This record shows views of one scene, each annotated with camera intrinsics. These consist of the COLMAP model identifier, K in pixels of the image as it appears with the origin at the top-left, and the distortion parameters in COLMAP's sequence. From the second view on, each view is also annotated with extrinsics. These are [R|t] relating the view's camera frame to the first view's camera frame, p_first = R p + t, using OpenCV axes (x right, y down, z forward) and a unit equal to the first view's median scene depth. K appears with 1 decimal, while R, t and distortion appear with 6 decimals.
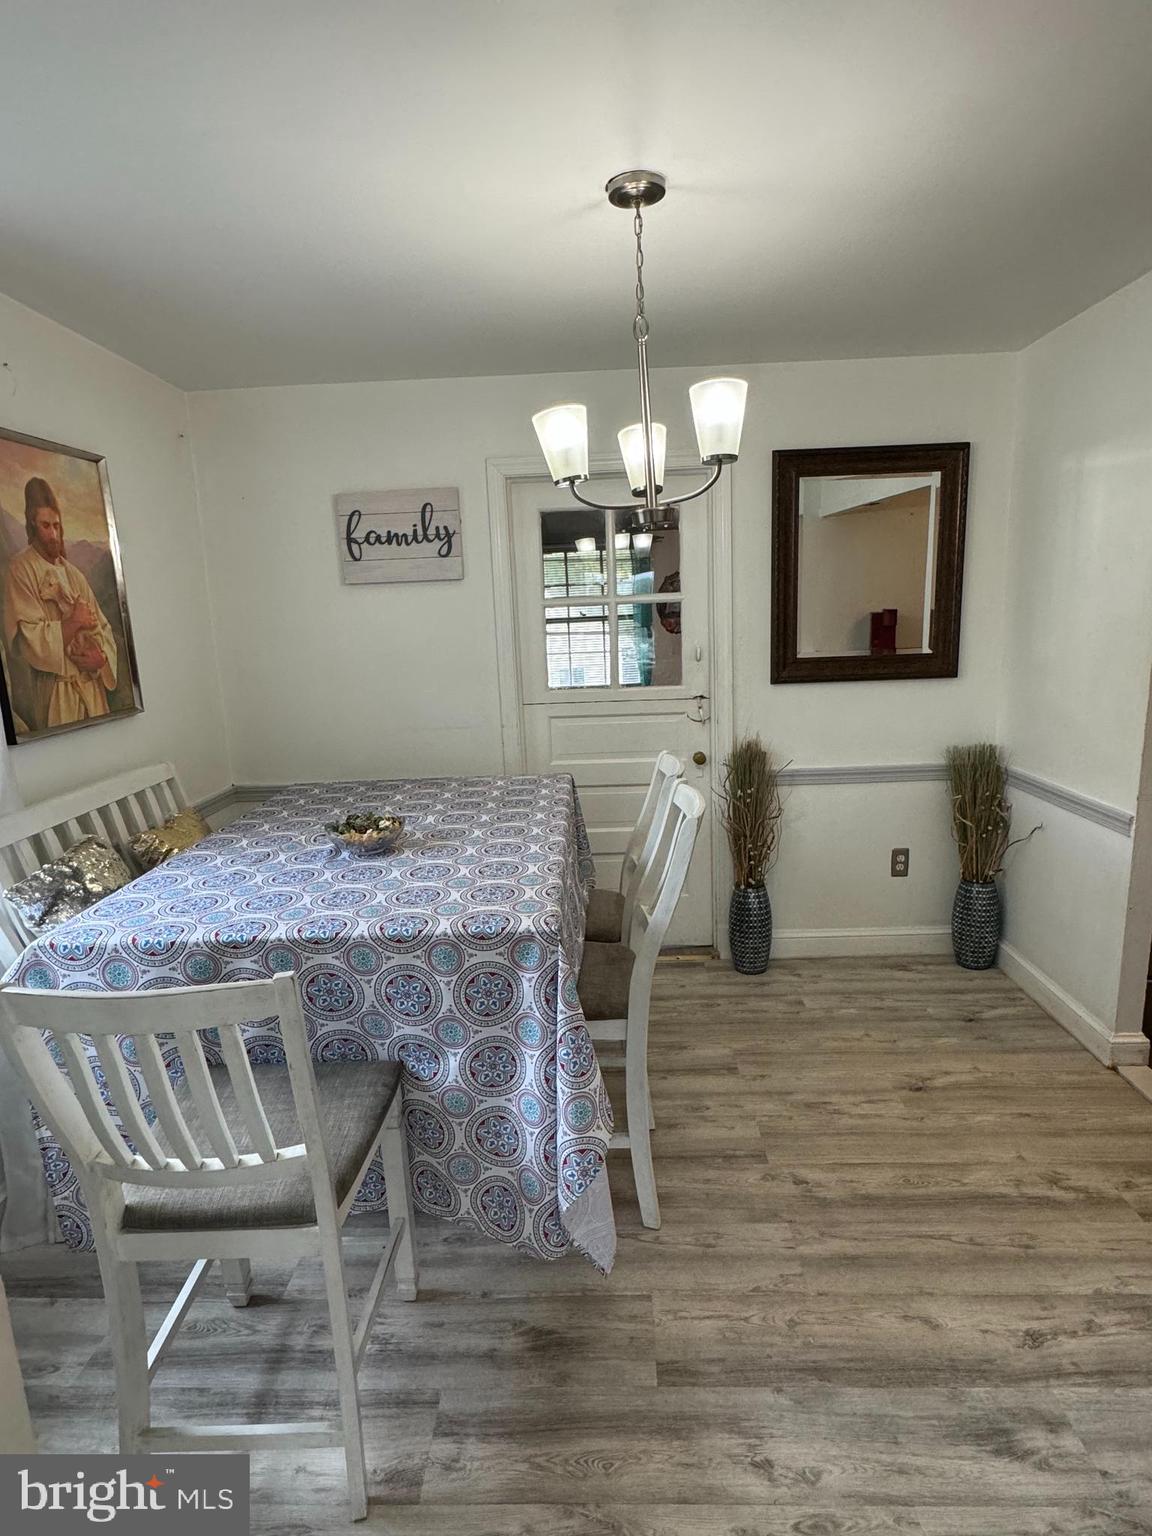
lens RADIAL K [[831.2, 0, 576.0], [0, 831.2, 768.0], [0, 0, 1]] dist [-0.004978, -0.000865]
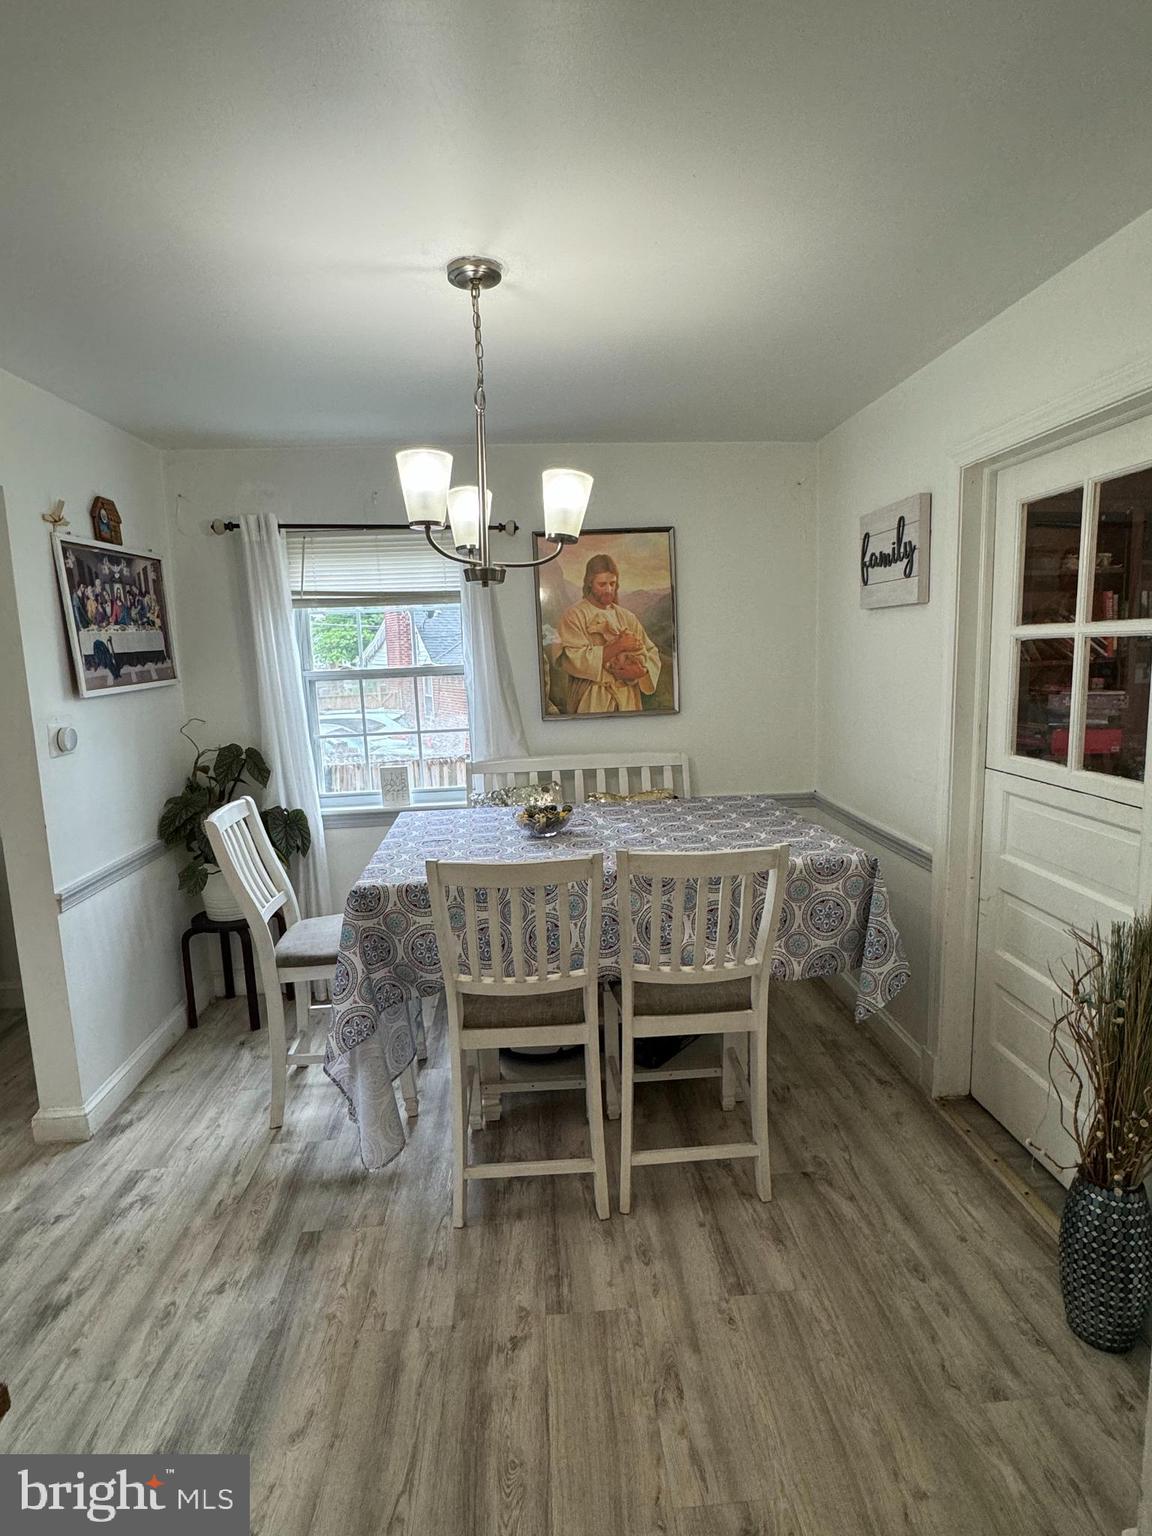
lens RADIAL K [[831.2, 0, 576.0], [0, 831.2, 768.0], [0, 0, 1]] dist [-0.004978, -0.000865]
pose [[0.082437, 0.178956, -0.980397, 0.959300], [-0.161220, 0.973183, 0.164083, -0.210484], [0.983470, 0.144533, 0.109078, 0.850373]]
